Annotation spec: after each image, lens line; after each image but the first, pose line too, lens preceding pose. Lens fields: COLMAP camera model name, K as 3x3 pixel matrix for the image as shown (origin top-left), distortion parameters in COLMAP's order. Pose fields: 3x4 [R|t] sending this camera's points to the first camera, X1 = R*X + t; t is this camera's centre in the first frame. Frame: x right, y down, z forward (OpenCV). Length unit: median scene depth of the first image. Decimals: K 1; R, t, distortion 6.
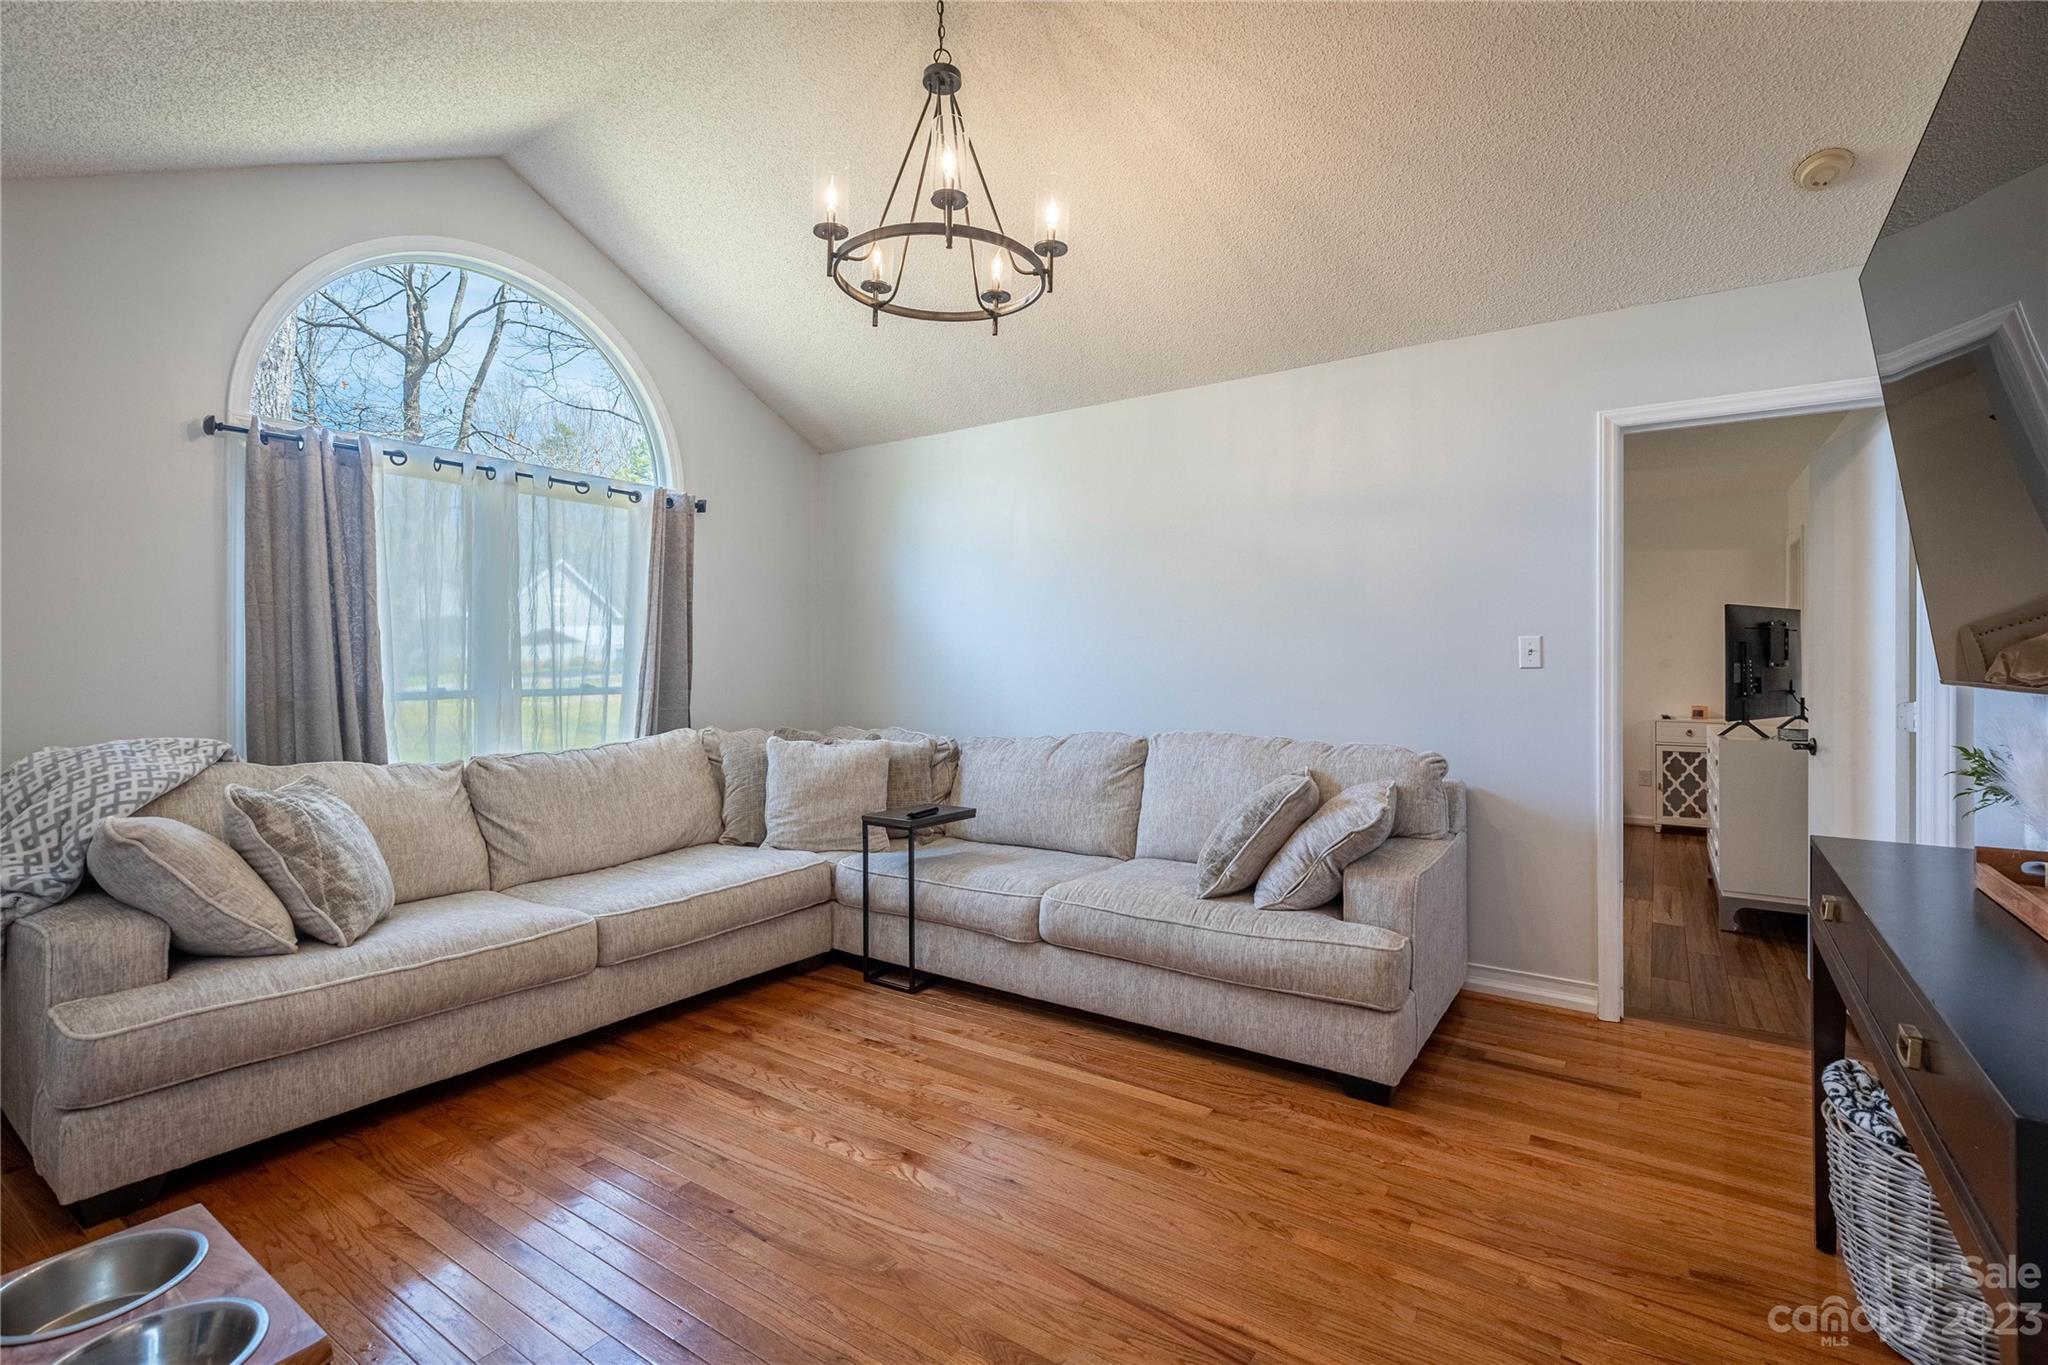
lens RADIAL K [[936.7, 0, 1024.0], [0, 936.7, 658.9], [0, 0, 1]] dist [0.004329, -0.004991]
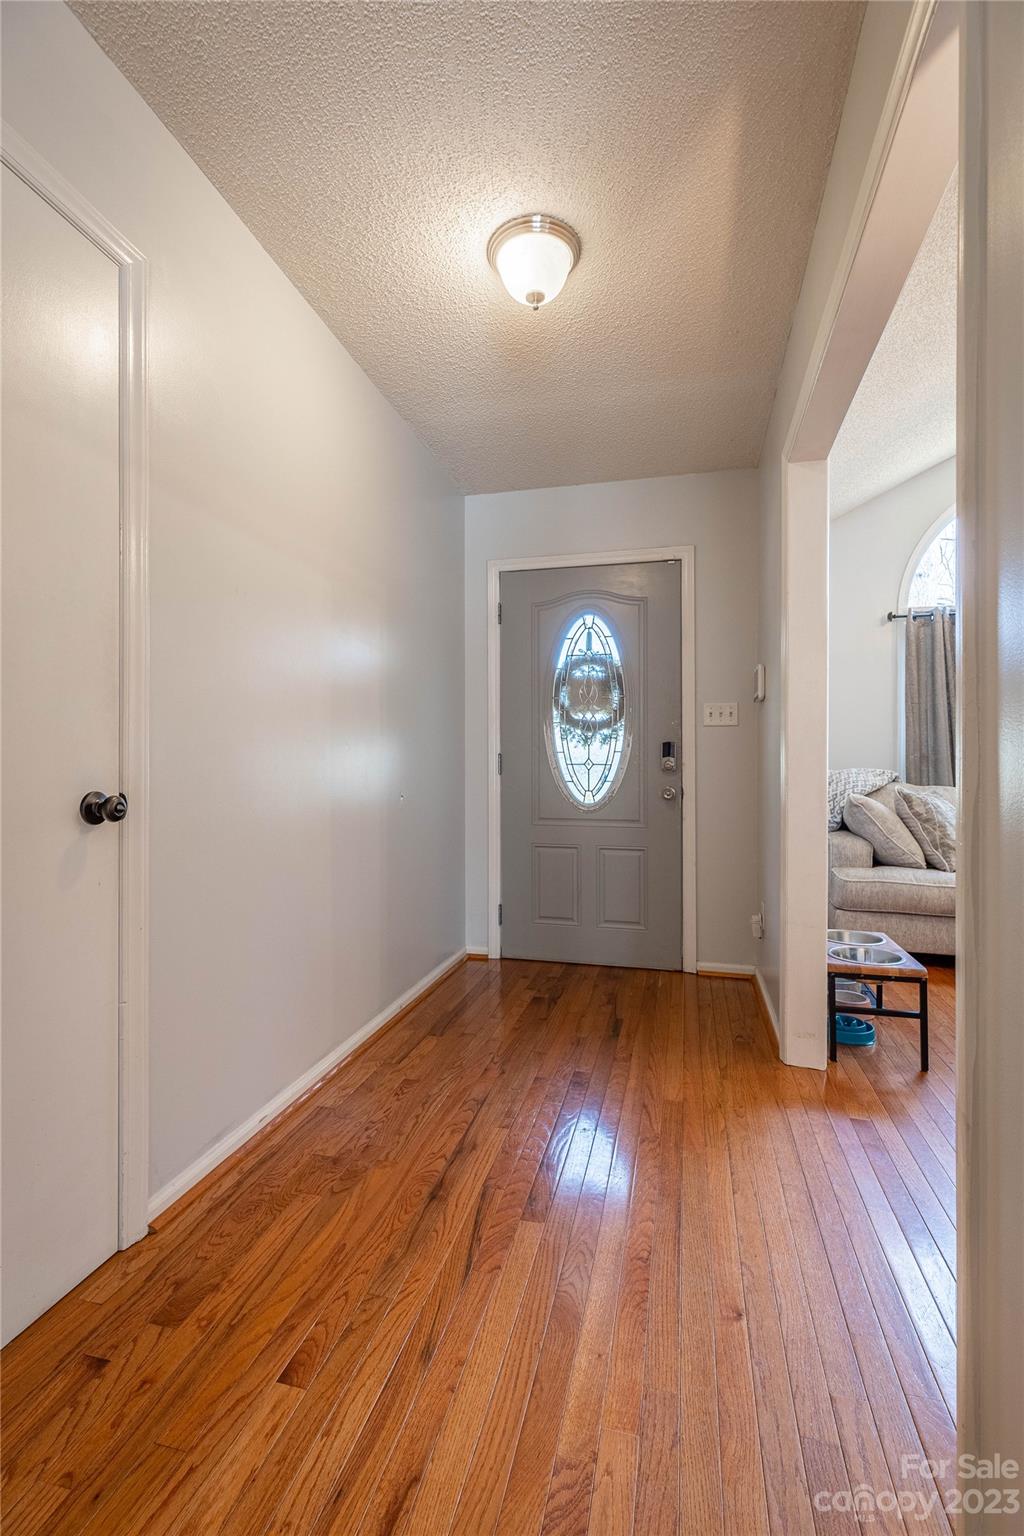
lens RADIAL K [[702.5, 0, 512.0], [0, 702.5, 768.0], [0, 0, 1]] dist [0.004329, -0.004991]
pose [[0.352734, 0.002866, -0.935719, 0.293161], [-0.003436, 0.999993, 0.001768, 0.085590], [0.935717, 0.002591, 0.352742, -0.330935]]
